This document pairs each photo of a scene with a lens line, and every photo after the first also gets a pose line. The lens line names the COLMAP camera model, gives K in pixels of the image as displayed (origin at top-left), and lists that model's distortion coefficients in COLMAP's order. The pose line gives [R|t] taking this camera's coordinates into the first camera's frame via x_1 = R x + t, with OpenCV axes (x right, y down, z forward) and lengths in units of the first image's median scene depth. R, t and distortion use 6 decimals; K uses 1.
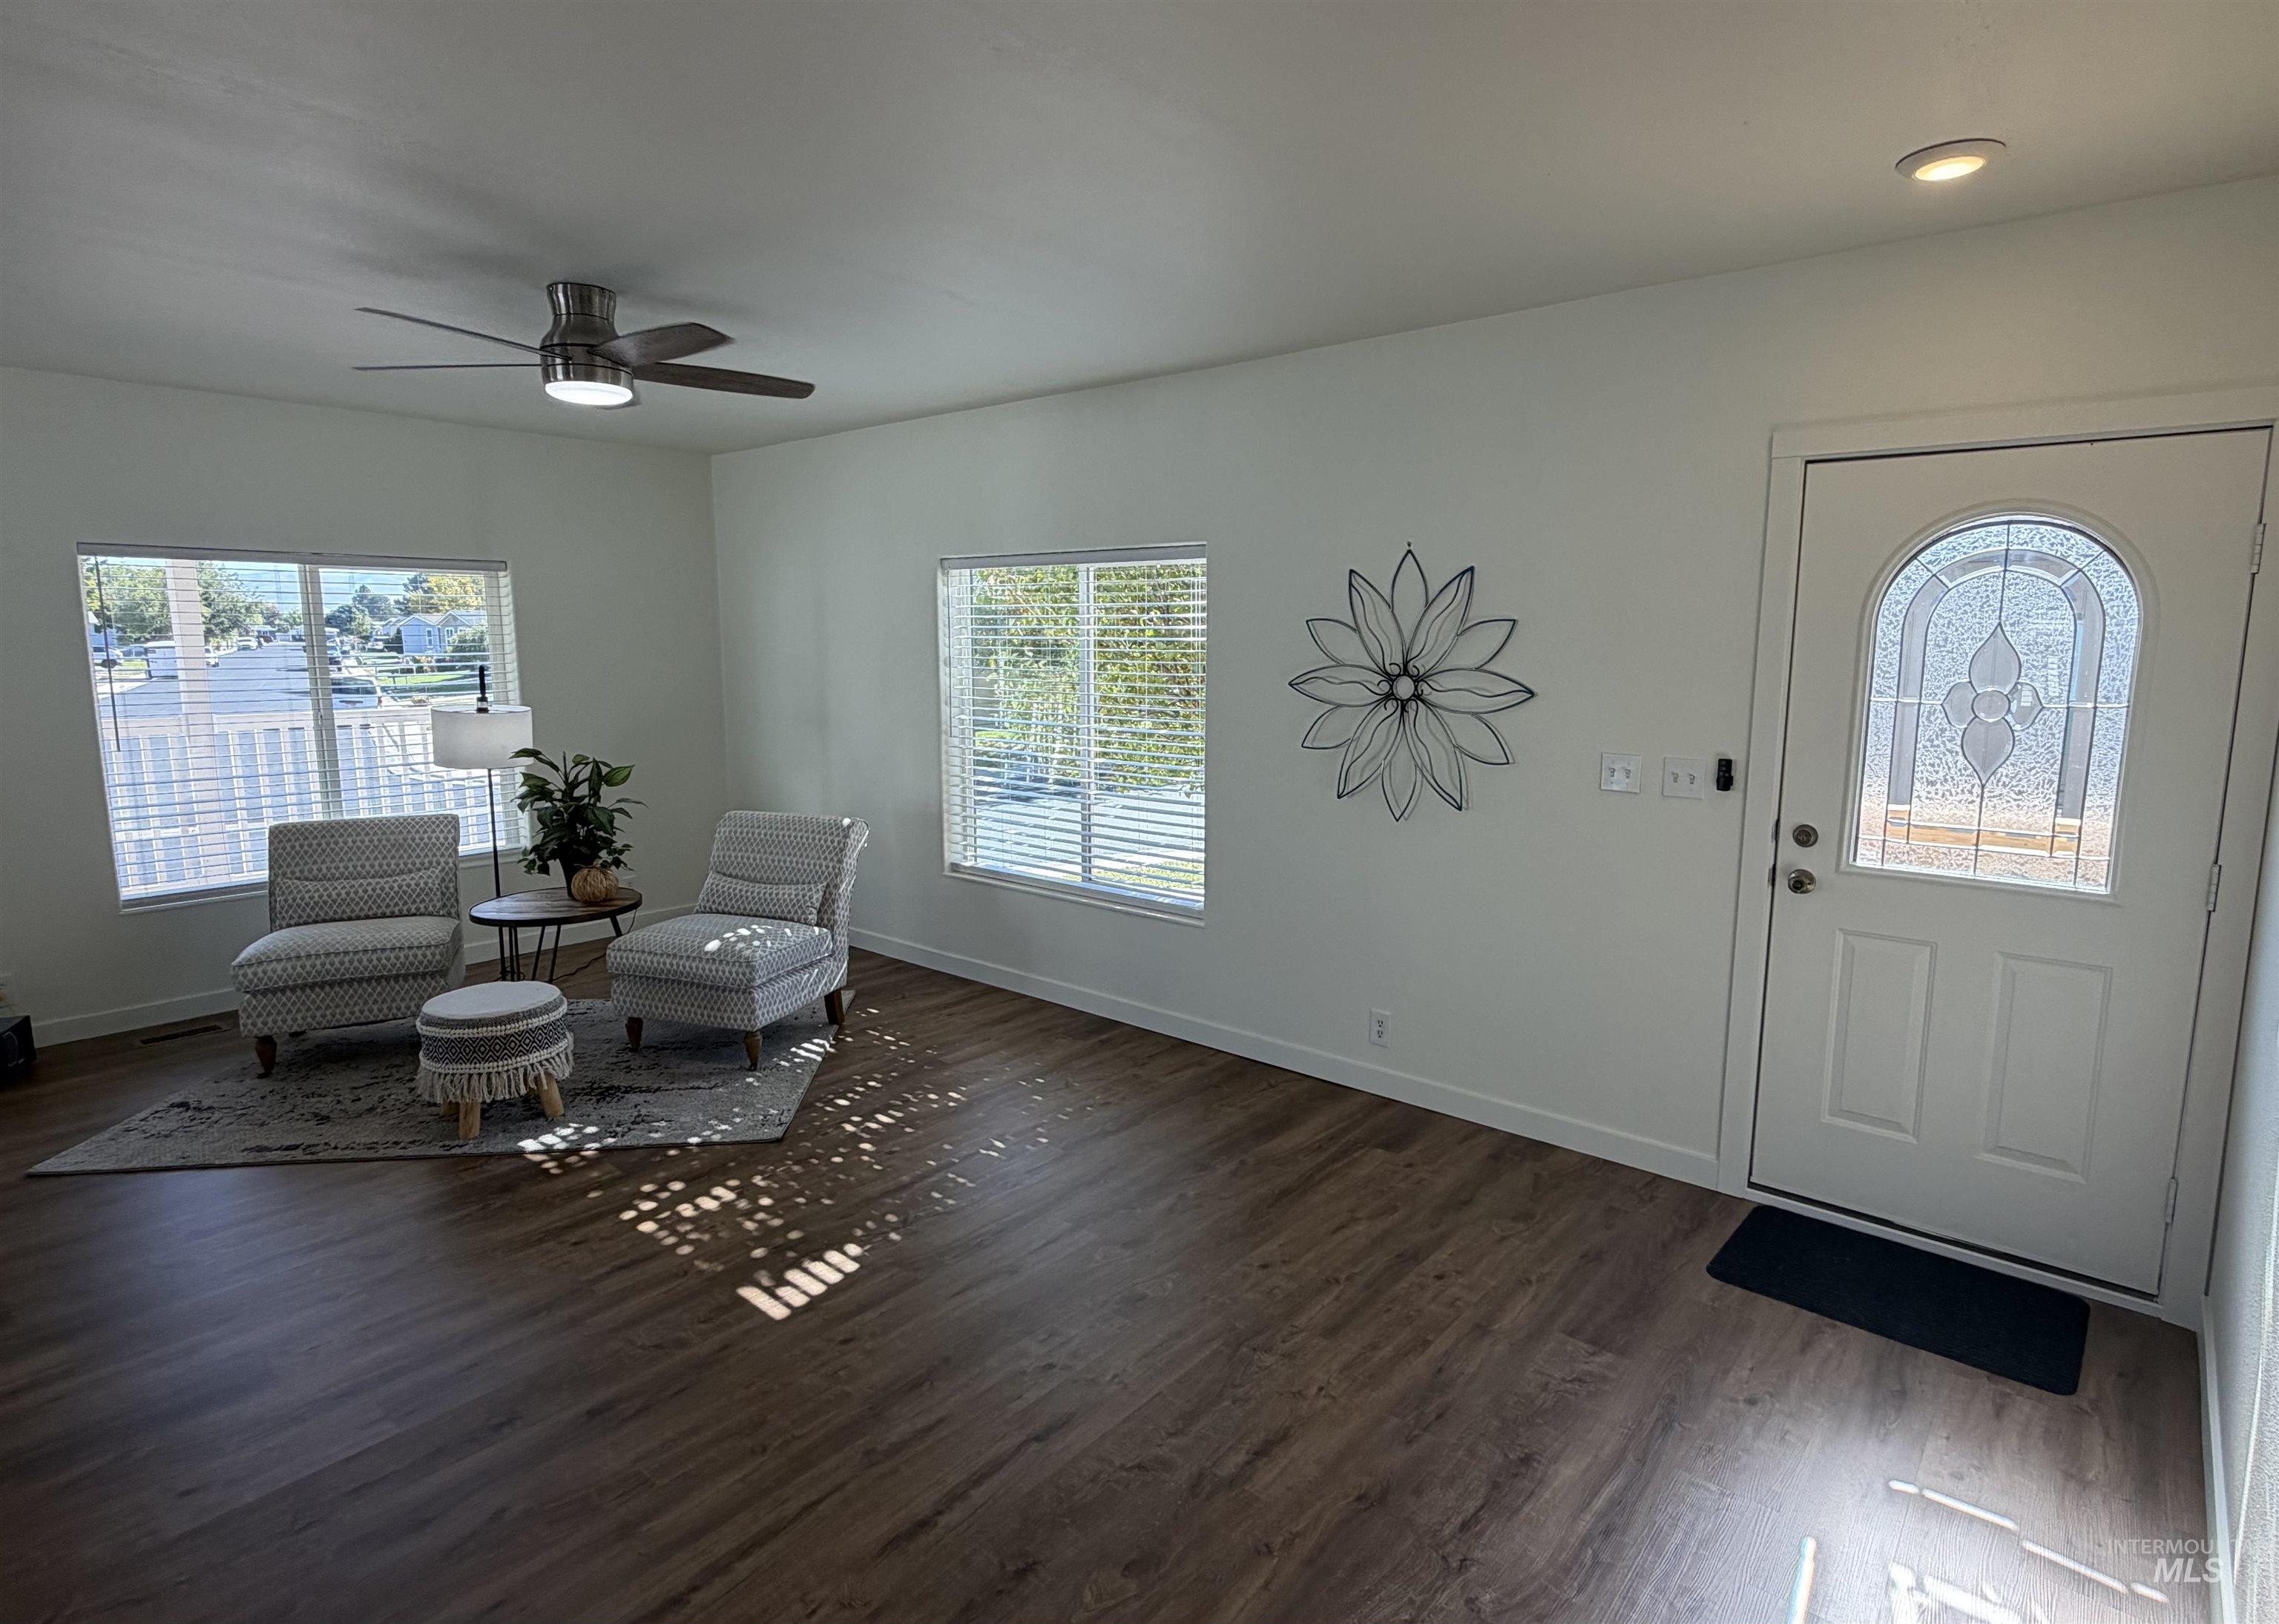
lens RADIAL K [[1168.4, 0, 1182.3], [0, 1168.4, 805.5], [0, 0, 1]] dist [-0.000625, 0.000297]
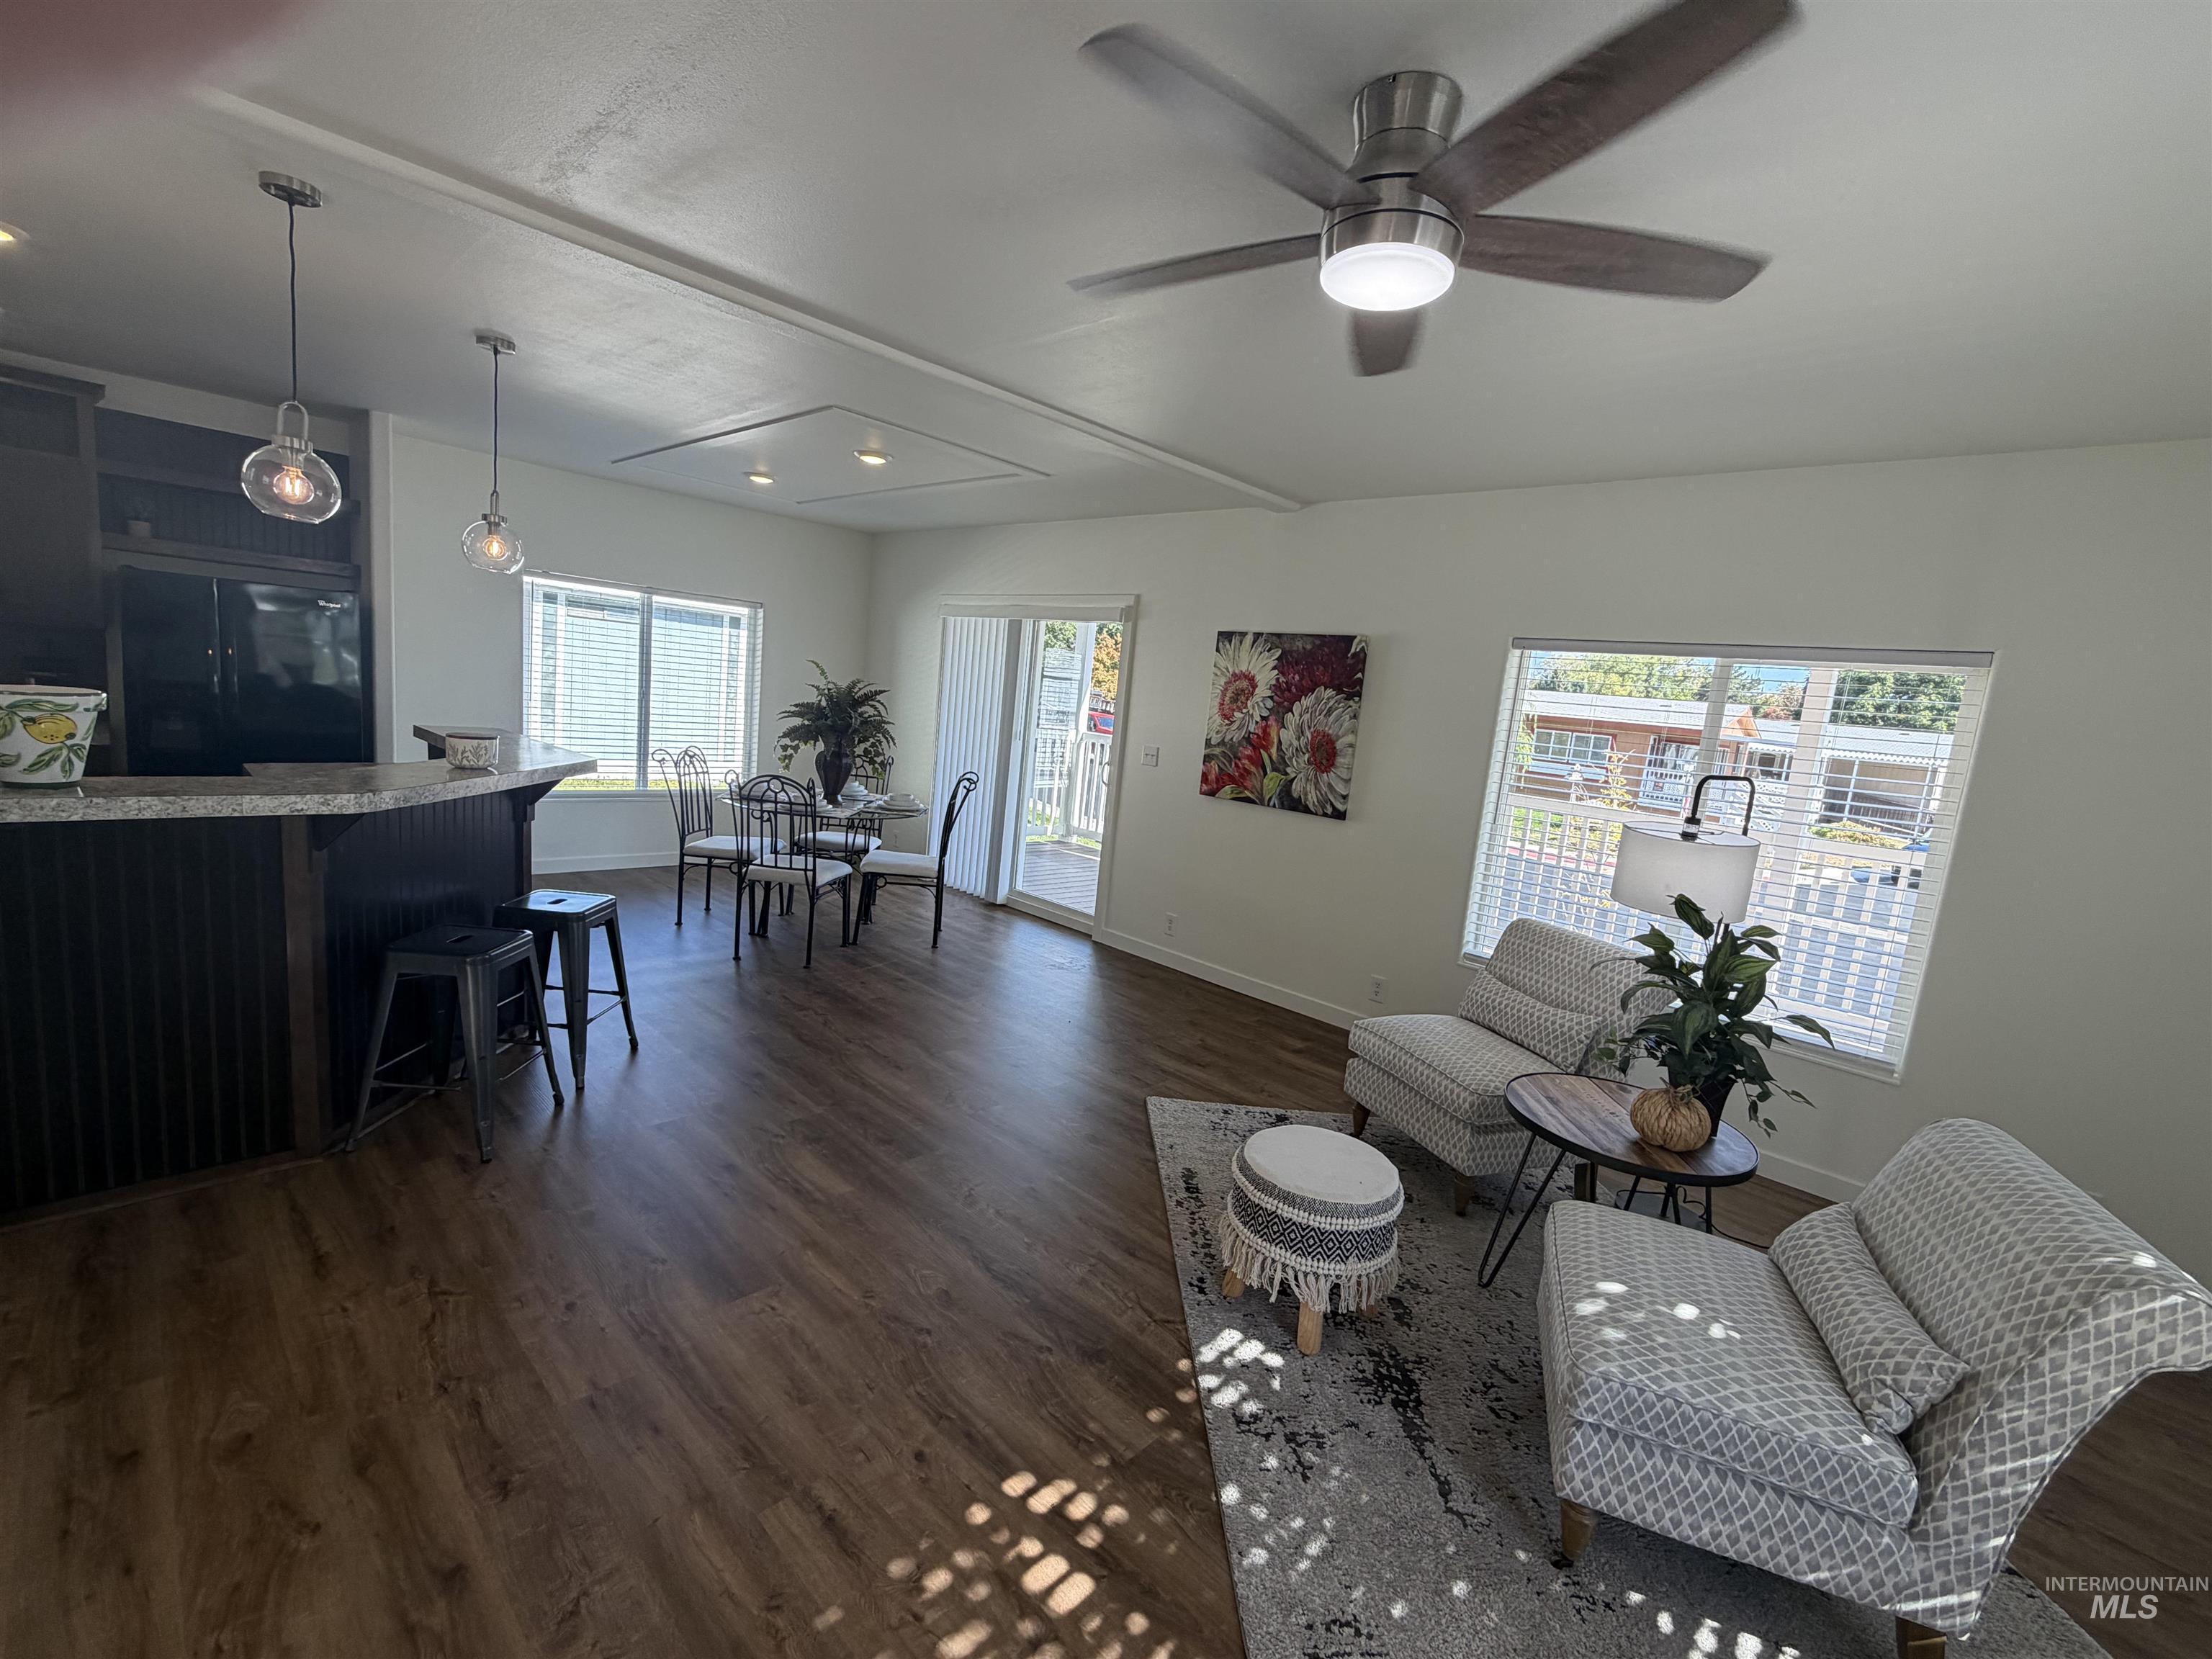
lens RADIAL K [[959.7, 0, 1106.0], [0, 959.7, 829.5], [0, 0, 1]] dist [0.000943, 0.000140]
pose [[-0.084239, 0.131488, -0.987732, 0.026269], [-0.240398, 0.959294, 0.148205, -0.109519], [0.967012, 0.249933, -0.049200, 0.857475]]
